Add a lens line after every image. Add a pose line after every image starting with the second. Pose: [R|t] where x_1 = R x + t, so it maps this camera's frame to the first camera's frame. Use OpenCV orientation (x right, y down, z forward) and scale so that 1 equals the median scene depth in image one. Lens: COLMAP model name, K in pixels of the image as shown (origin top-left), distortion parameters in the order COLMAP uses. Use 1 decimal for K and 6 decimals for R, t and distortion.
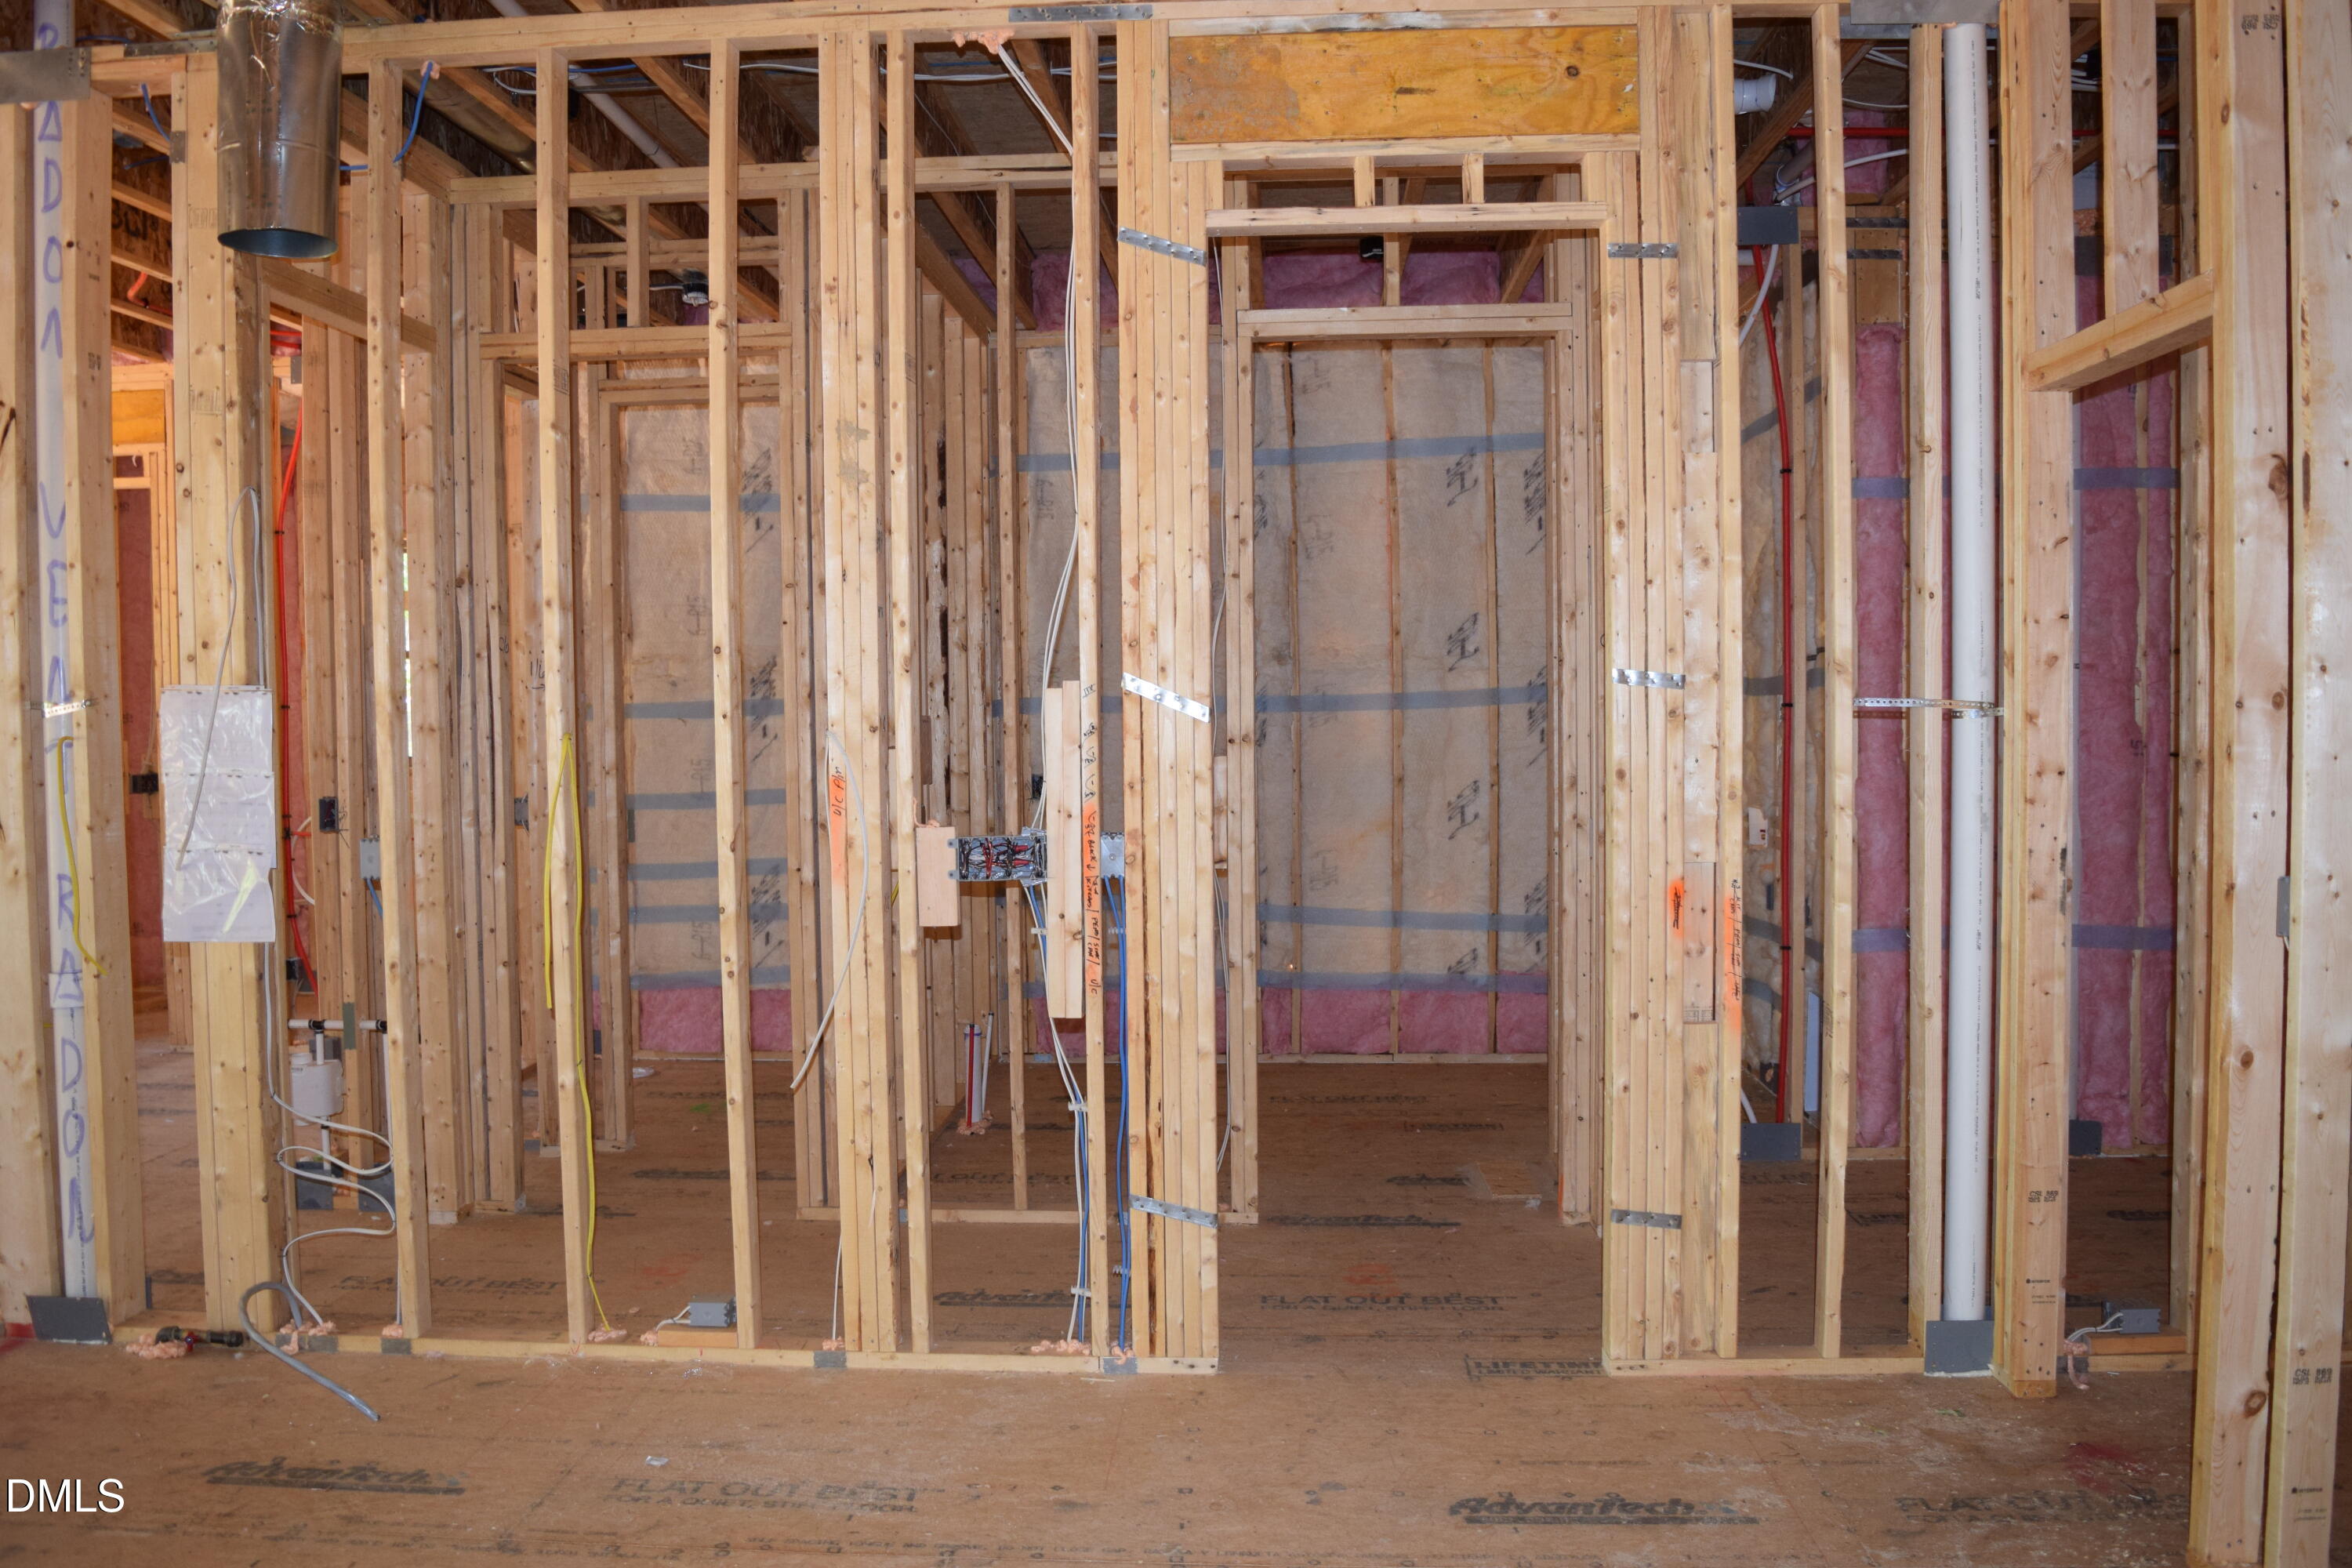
lens RADIAL K [[1849.1, 0, 1164.4], [0, 1849.1, 782.6], [0, 0, 1]] dist [-0.095512, 0.023116]
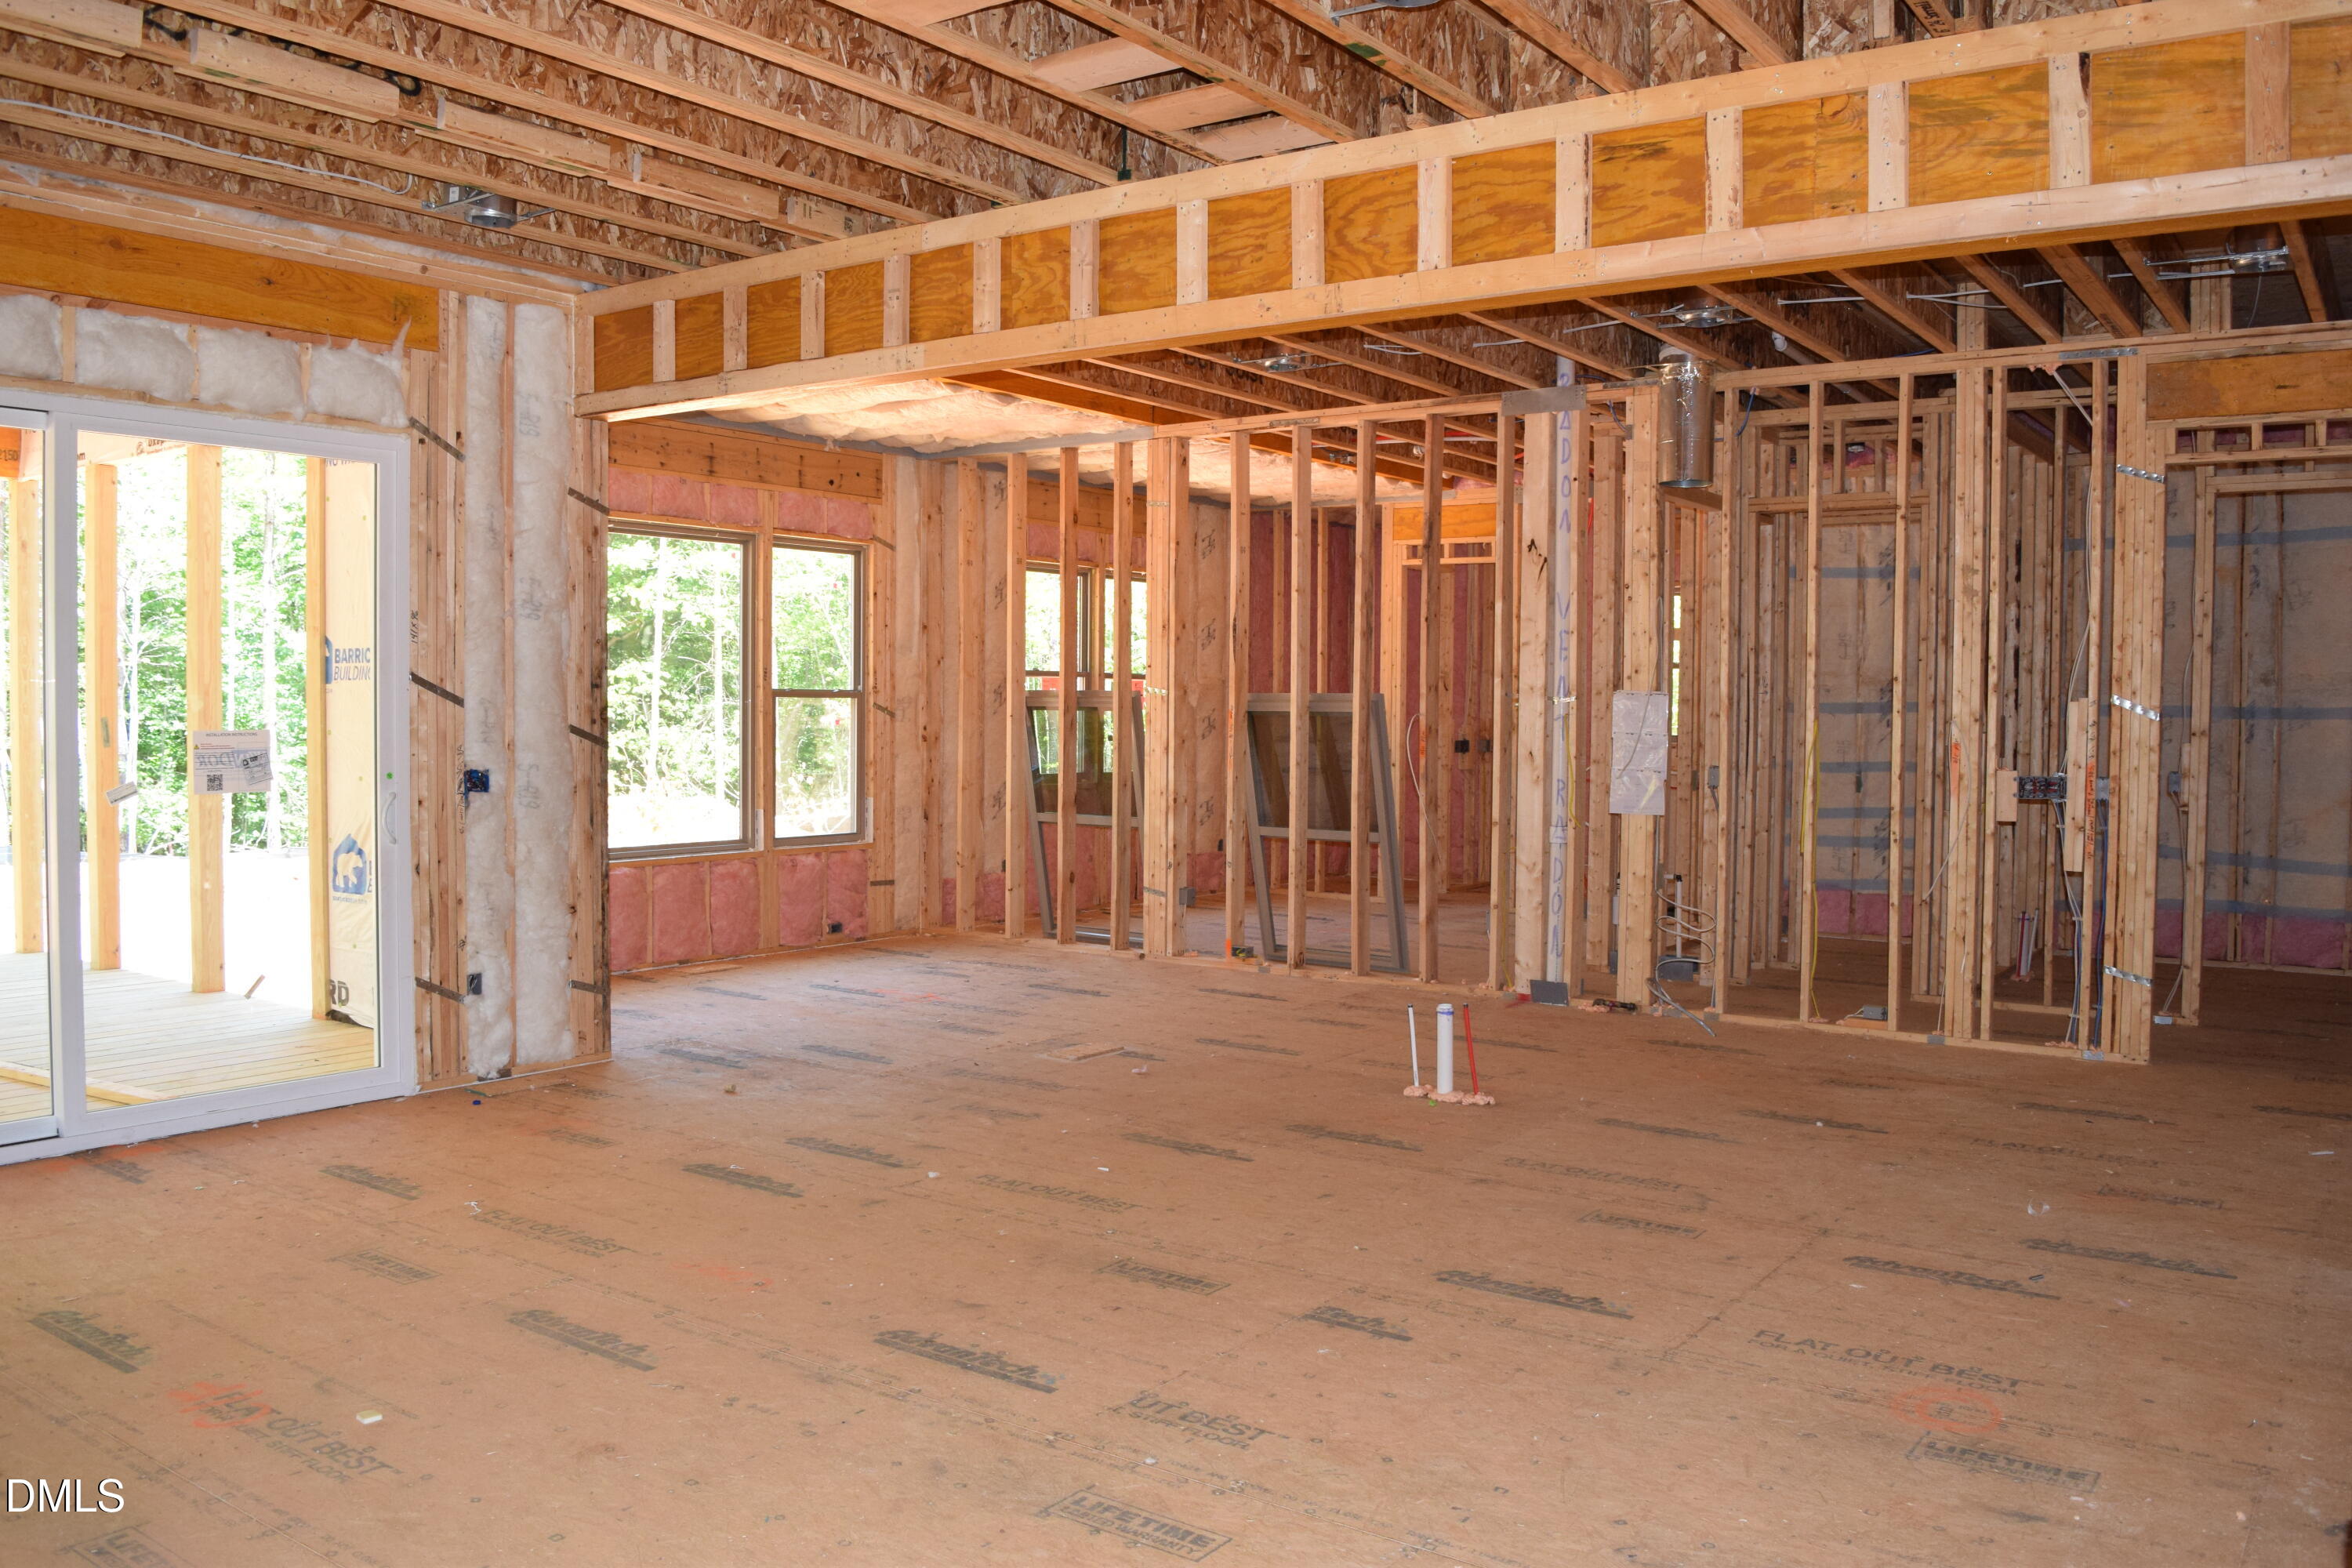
lens RADIAL K [[1849.1, 0, 1164.4], [0, 1849.1, 782.6], [0, 0, 1]] dist [-0.095512, 0.023116]
pose [[0.848263, 0.040532, -0.528021, 0.132734], [-0.039308, 0.999135, 0.013547, 0.045030], [0.528114, 0.009264, 0.849123, -1.097314]]
